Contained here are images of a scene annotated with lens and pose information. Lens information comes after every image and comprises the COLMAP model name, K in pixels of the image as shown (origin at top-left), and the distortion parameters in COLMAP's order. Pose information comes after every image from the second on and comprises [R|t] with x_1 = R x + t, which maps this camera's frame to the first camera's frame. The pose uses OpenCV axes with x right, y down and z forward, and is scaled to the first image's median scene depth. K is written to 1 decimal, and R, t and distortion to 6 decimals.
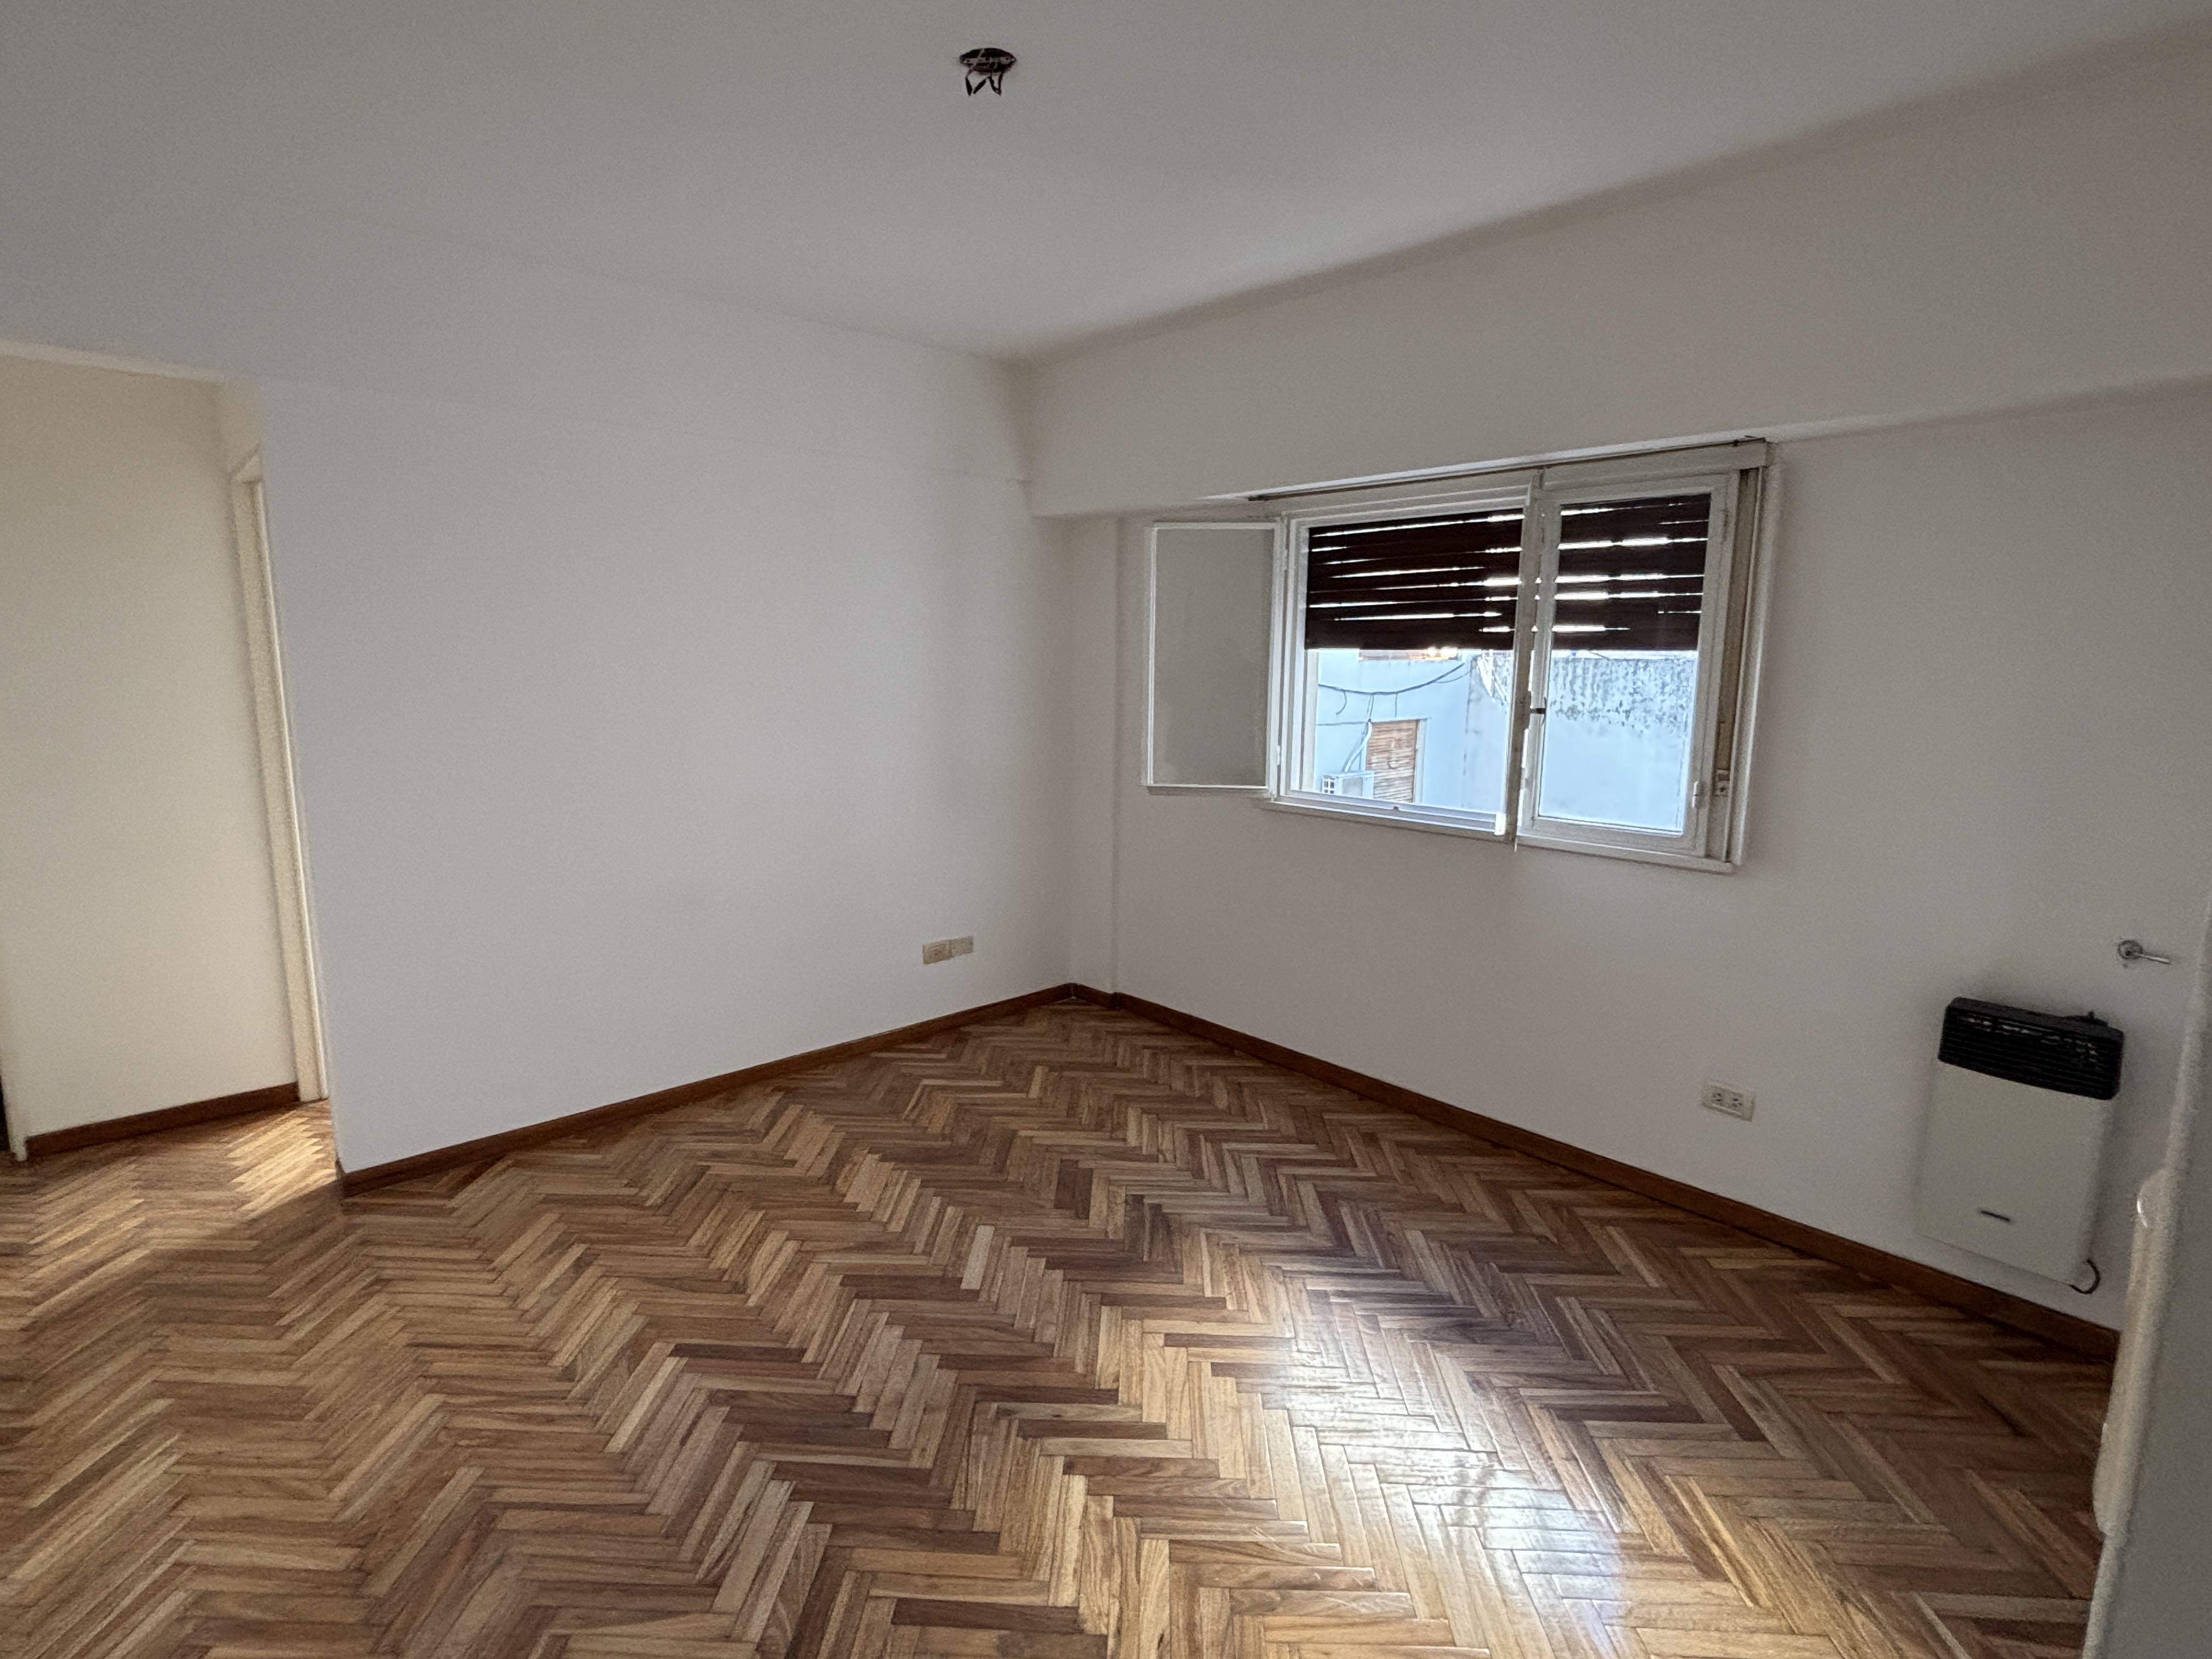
lens RADIAL K [[1114.8, 0, 1079.3], [0, 1114.8, 829.1], [0, 0, 1]] dist [0.029452, 0.000228]
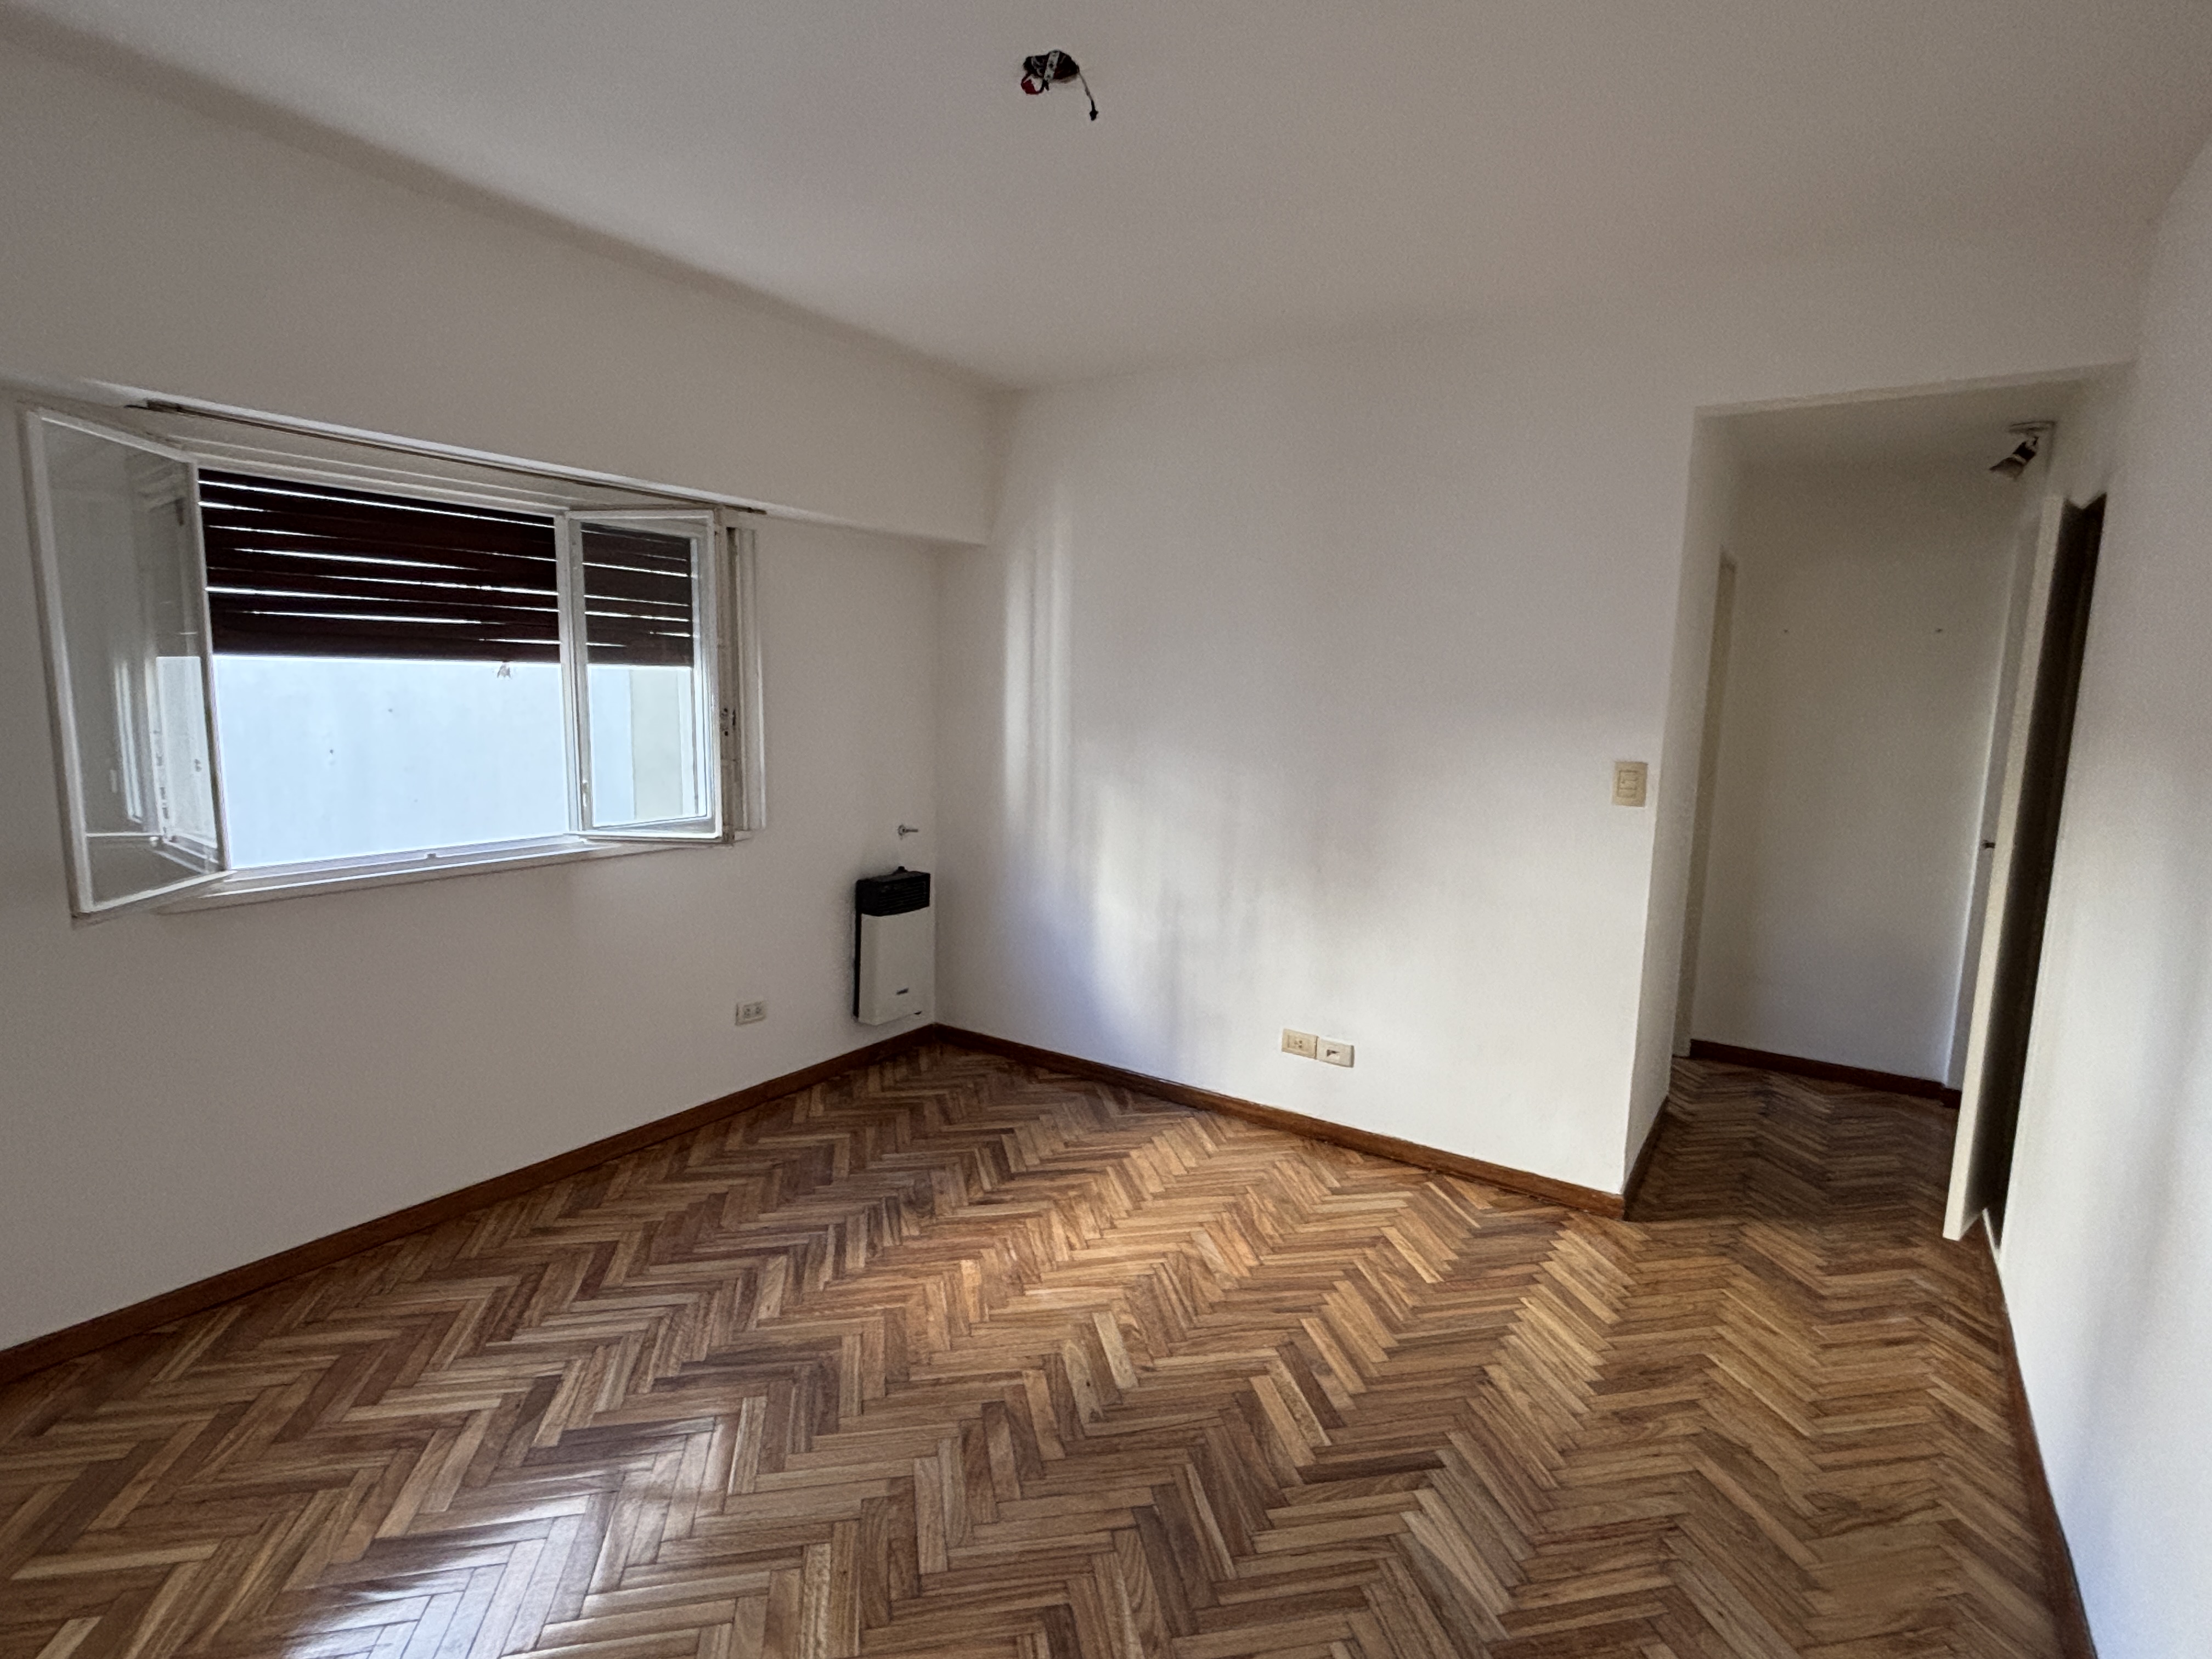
lens RADIAL K [[1137.3, 0, 1106.0], [0, 1137.3, 829.5], [0, 0, 1]] dist [0.018208, -0.000832]
pose [[-0.261506, -0.135960, 0.955578, -0.823904], [0.133305, 0.975454, 0.175269, -0.152118], [-0.955952, 0.173217, -0.236962, 0.955787]]
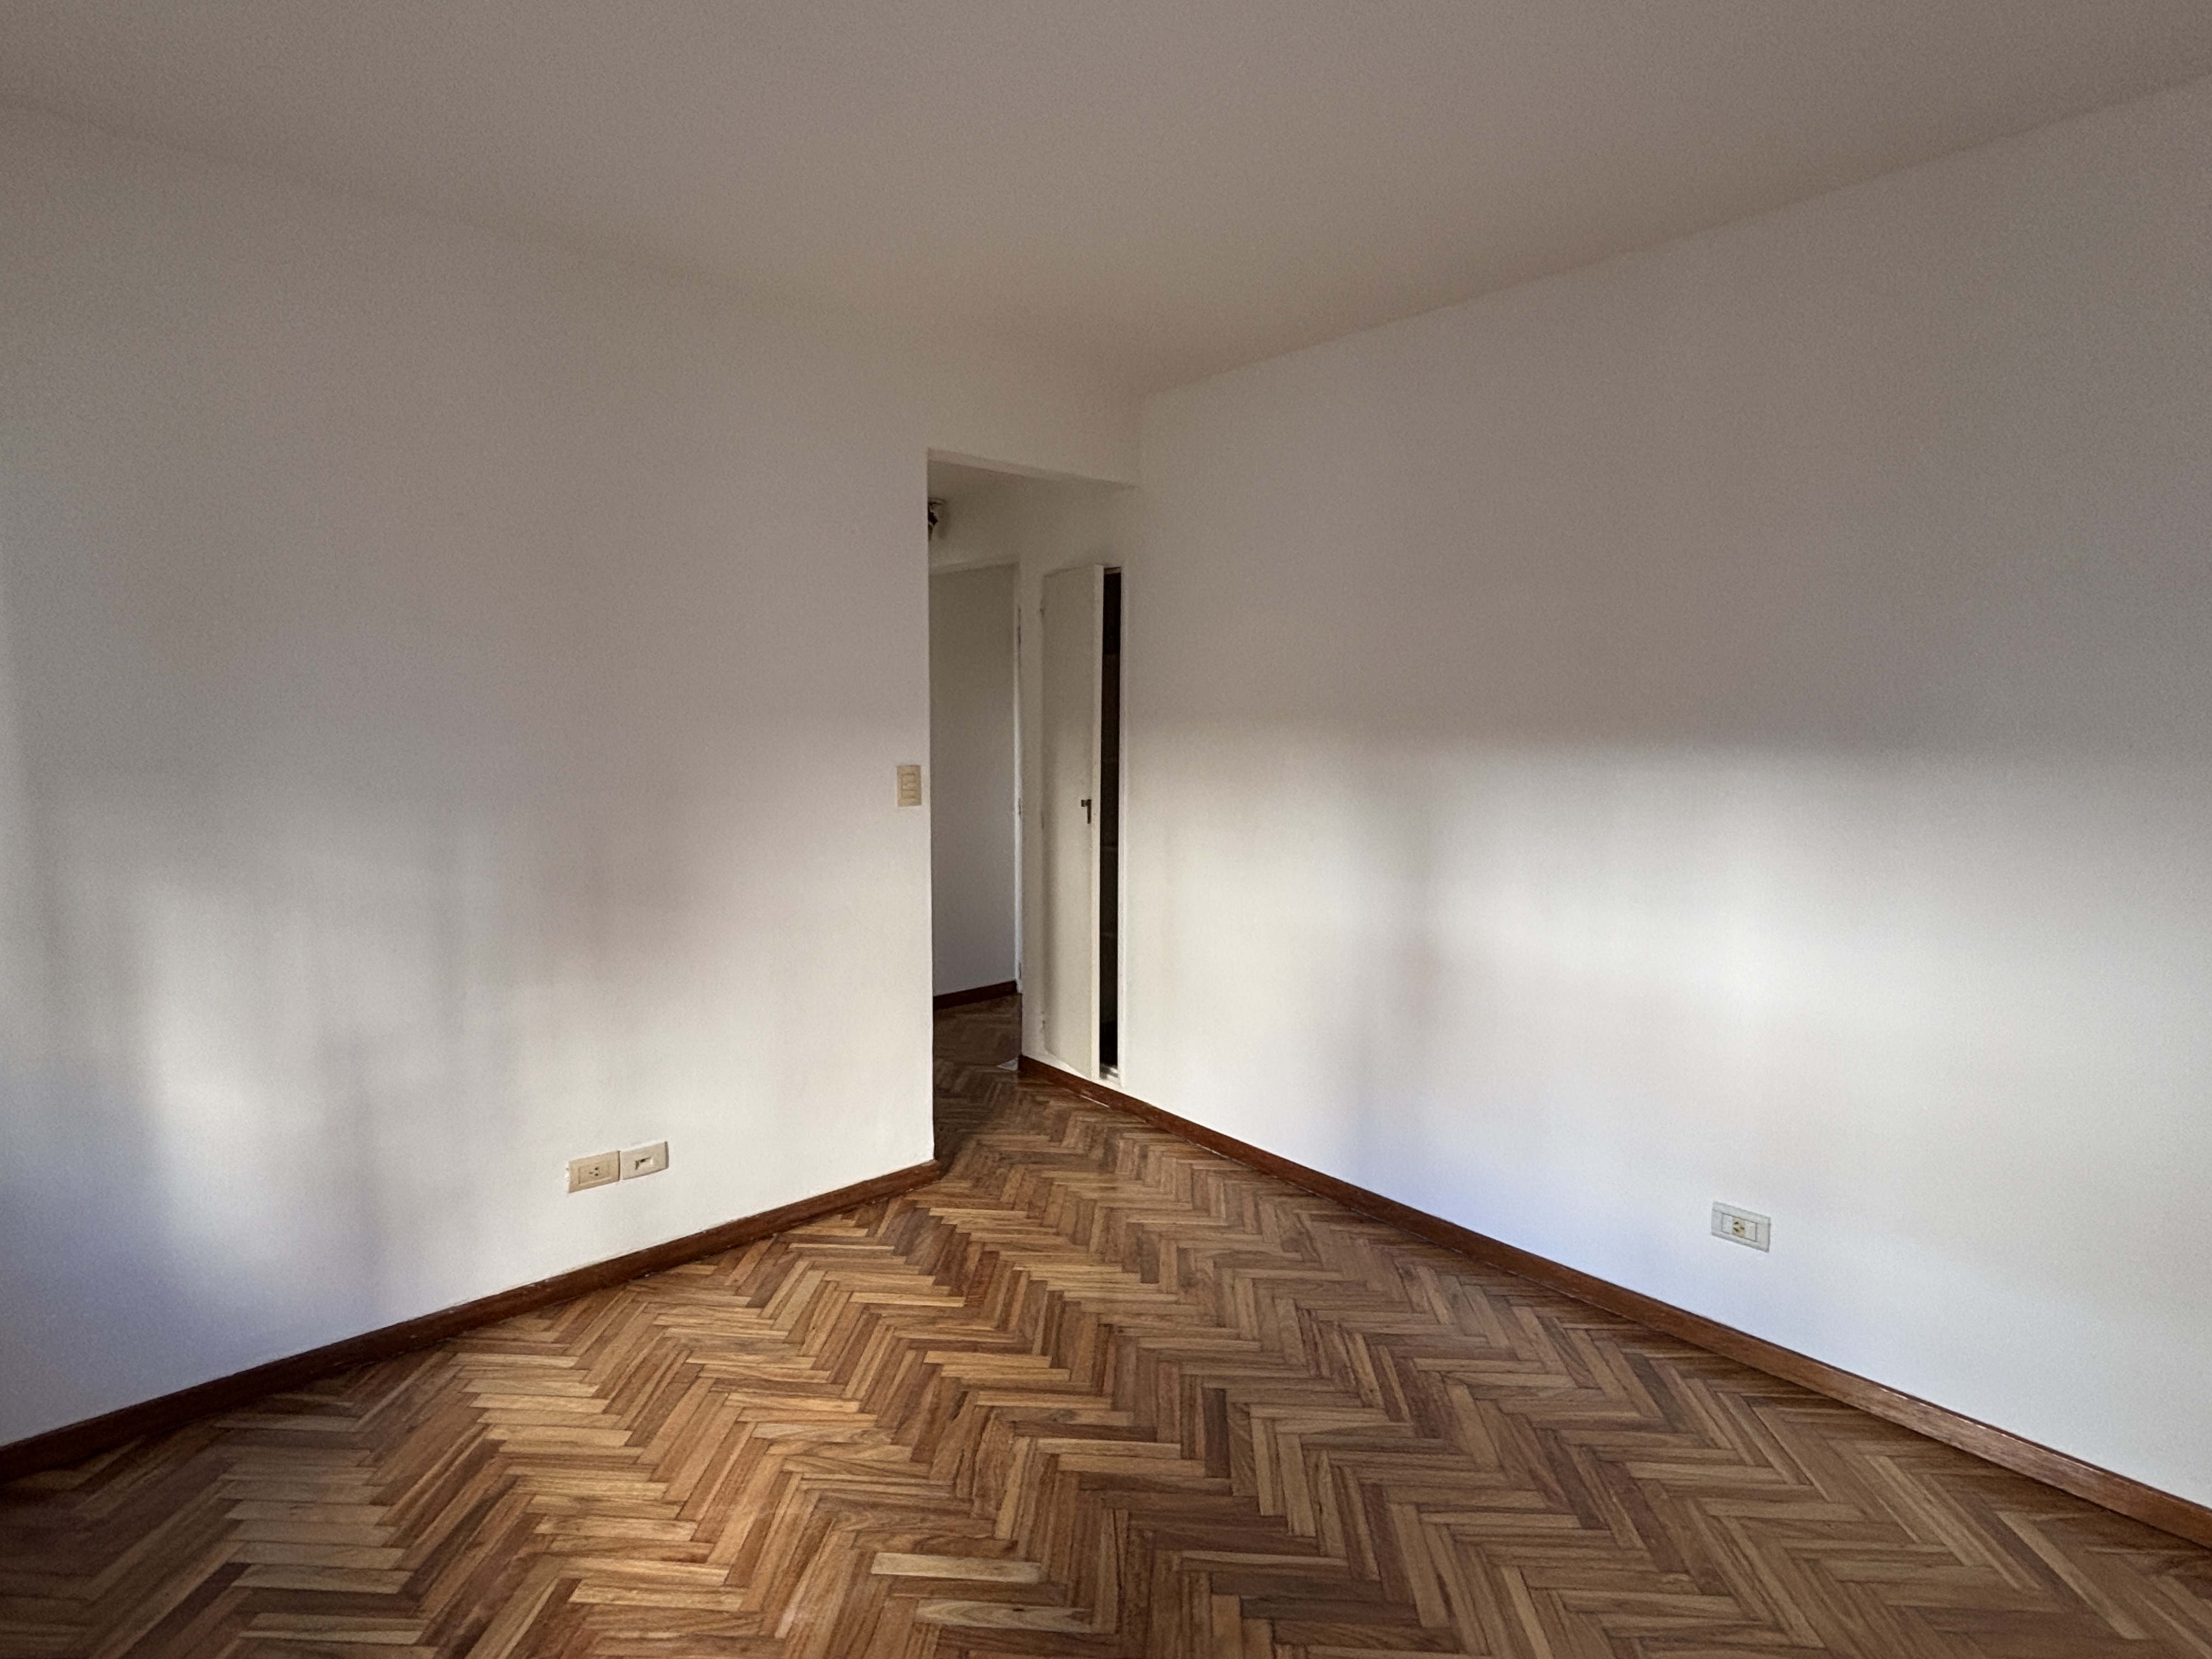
lens RADIAL K [[1137.3, 0, 1106.0], [0, 1137.3, 829.5], [0, 0, 1]] dist [0.018208, -0.000832]
pose [[-0.999965, -0.008254, -0.001390, -0.064698], [-0.008321, 0.962284, 0.271919, -0.217365], [-0.000907, 0.271921, -0.962319, 1.375613]]
